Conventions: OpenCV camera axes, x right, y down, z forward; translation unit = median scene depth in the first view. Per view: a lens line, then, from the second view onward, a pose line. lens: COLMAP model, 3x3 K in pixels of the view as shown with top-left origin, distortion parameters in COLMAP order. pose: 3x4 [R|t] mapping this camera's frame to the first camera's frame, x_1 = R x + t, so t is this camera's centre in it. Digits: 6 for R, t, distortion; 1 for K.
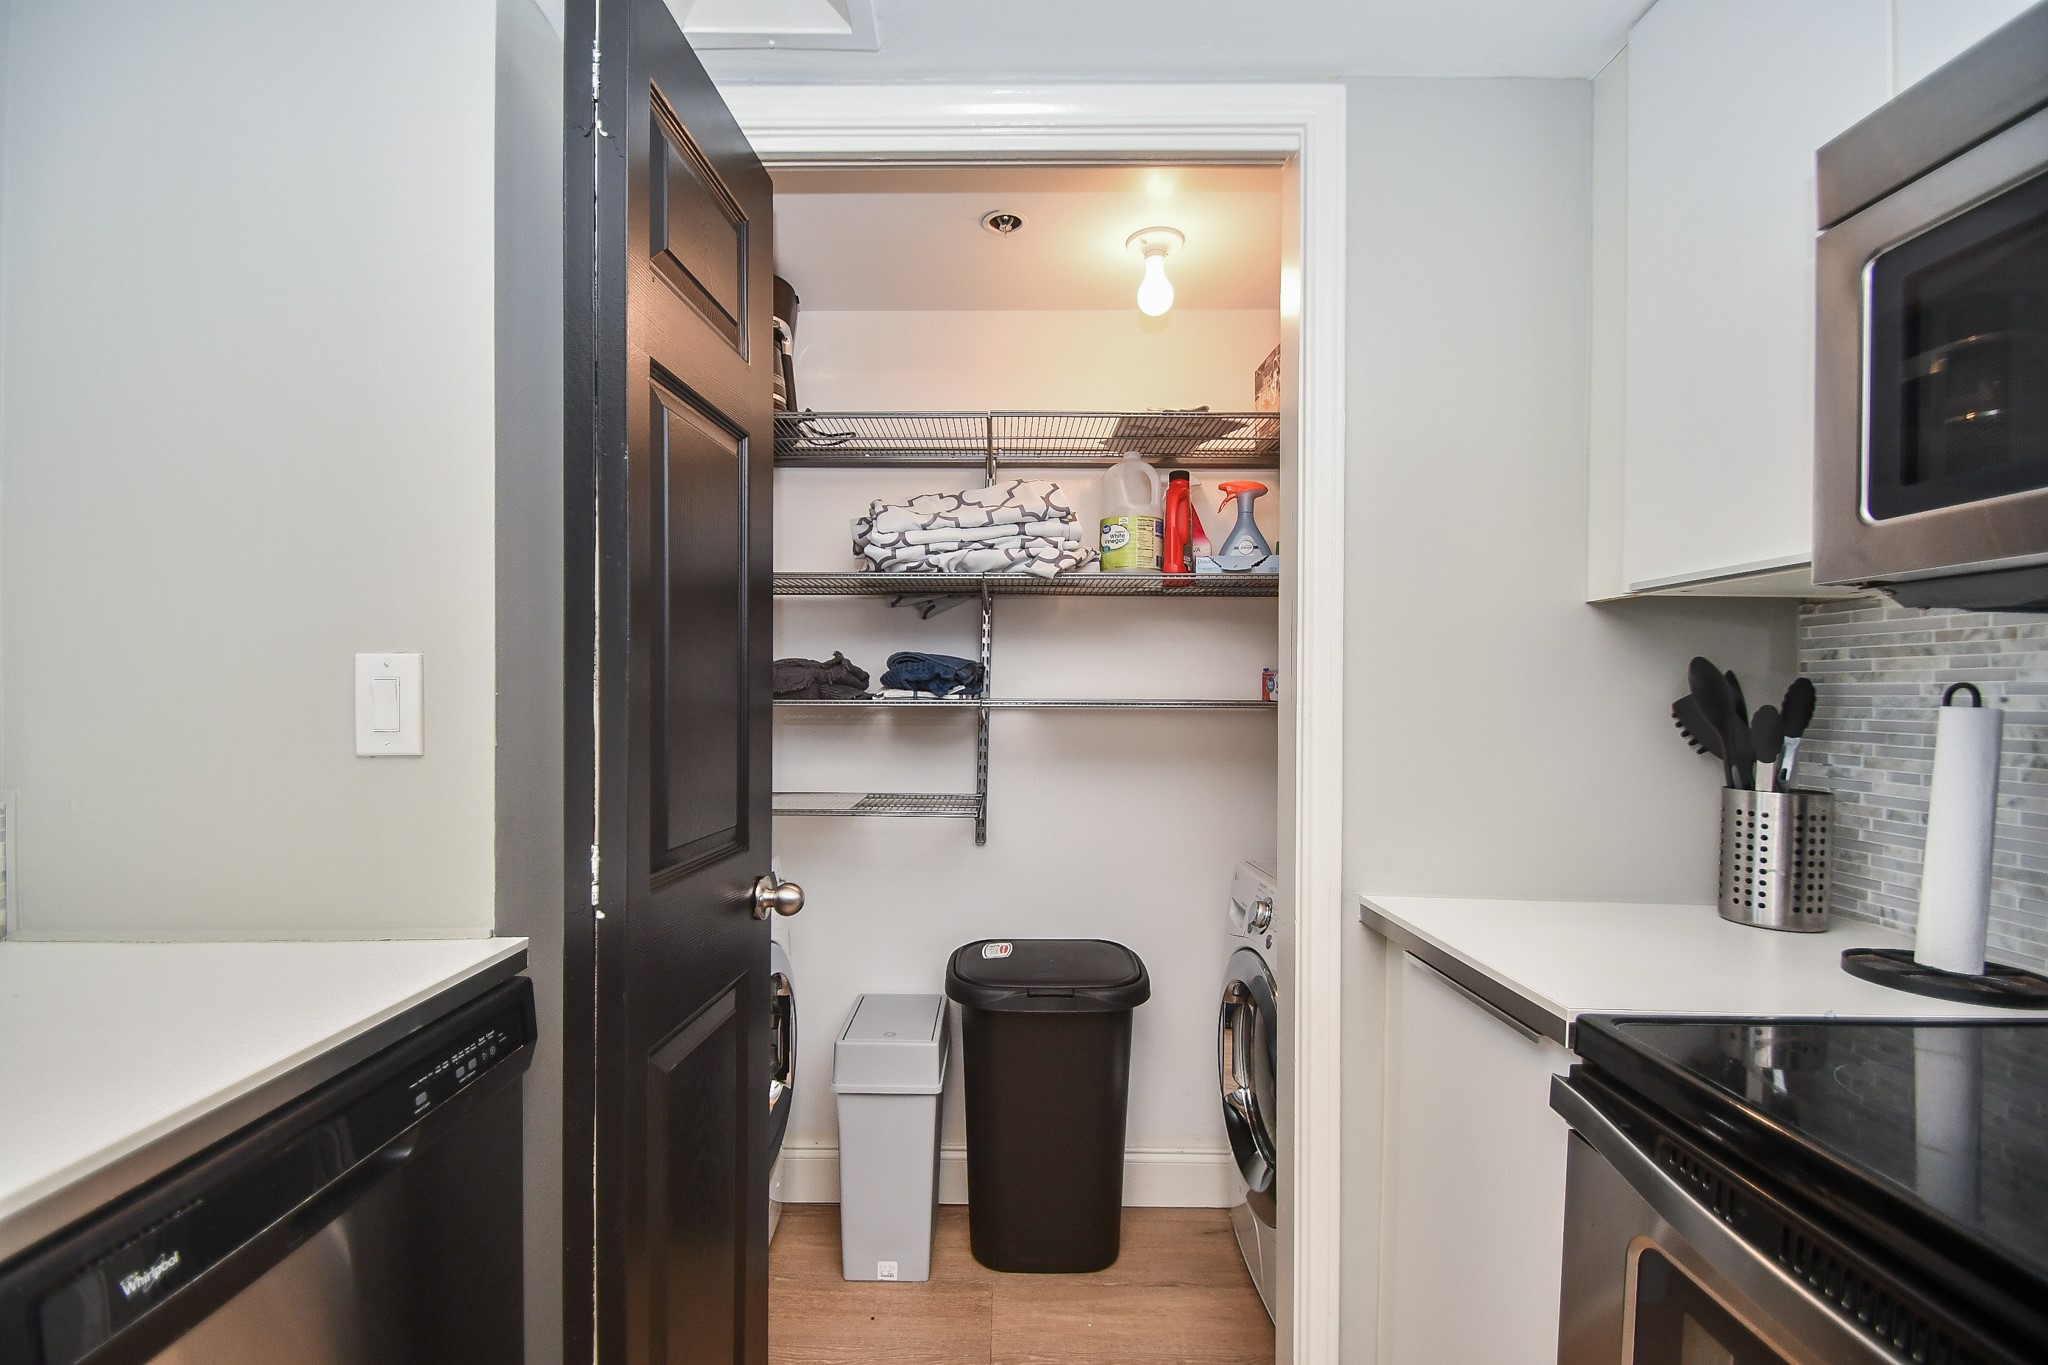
lens RADIAL K [[901.3, 0, 1015.3], [0, 901.3, 704.1], [0, 0, 1]] dist [-0.006131, -0.005200]
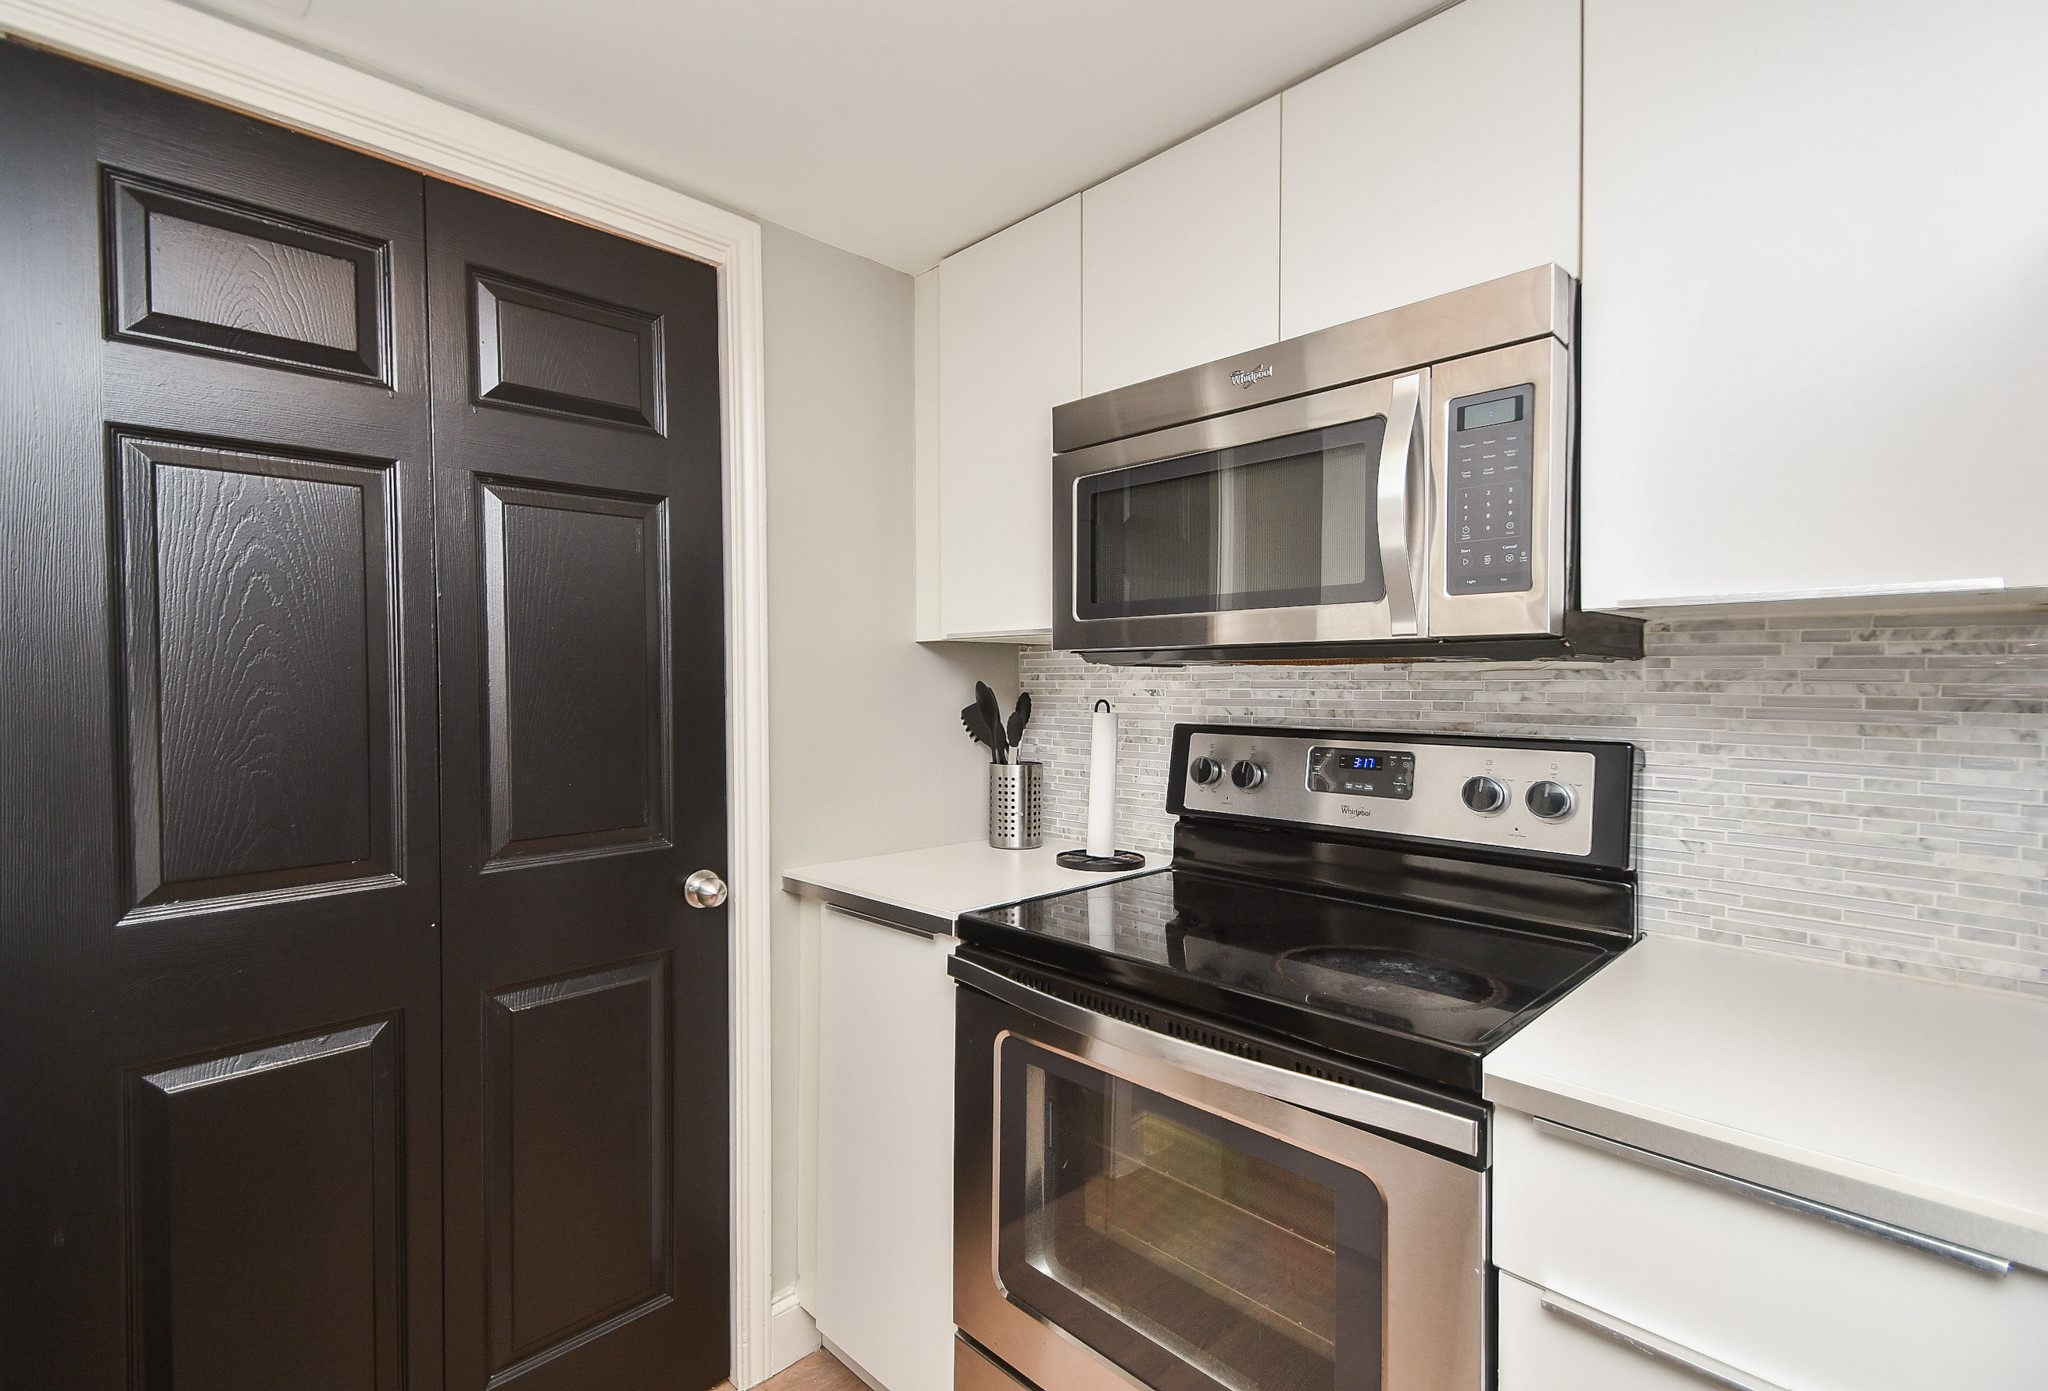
lens RADIAL K [[937.6, 0, 1018.2], [0, 937.6, 694.6], [0, 0, 1]] dist [-0.000120, 0.000130]
pose [[0.699724, -0.023061, 0.714041, -0.358823], [0.017161, 0.999733, 0.015471, -0.054296], [-0.714207, 0.001429, 0.699933, -0.190381]]
